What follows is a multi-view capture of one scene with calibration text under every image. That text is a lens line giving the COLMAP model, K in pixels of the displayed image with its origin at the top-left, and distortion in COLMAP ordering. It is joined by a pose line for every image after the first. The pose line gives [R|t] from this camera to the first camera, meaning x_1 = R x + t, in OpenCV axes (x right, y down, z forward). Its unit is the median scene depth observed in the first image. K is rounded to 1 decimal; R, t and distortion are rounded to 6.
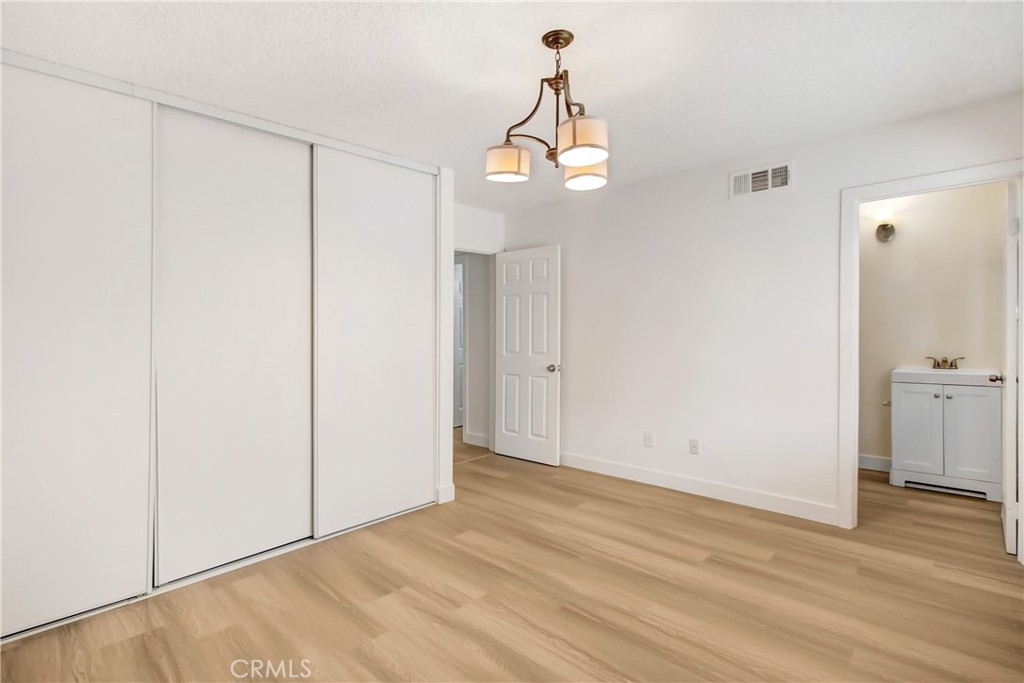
lens RADIAL K [[496.5, 0, 512.0], [0, 496.5, 341.5], [0, 0, 1]] dist [0.000156, 0.000487]
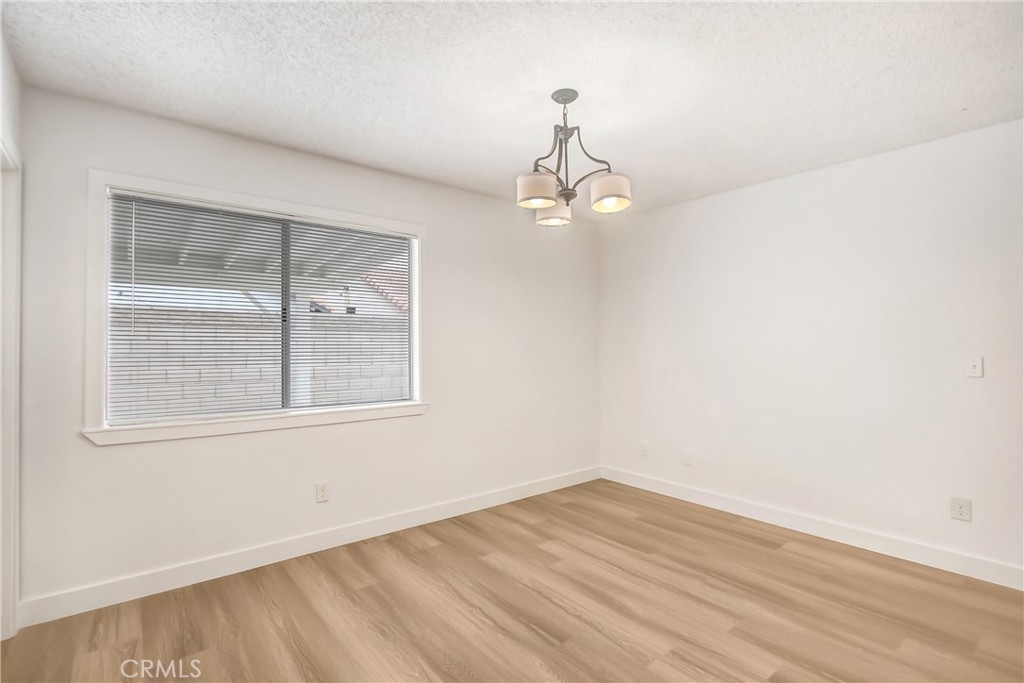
lens RADIAL K [[496.5, 0, 512.0], [0, 496.5, 341.5], [0, 0, 1]] dist [0.000156, 0.000487]
pose [[-0.992294, 0.009970, 0.123506, 0.071981], [0.009299, 0.999939, -0.006011, -0.050403], [-0.123558, -0.004816, -0.992326, 1.943806]]
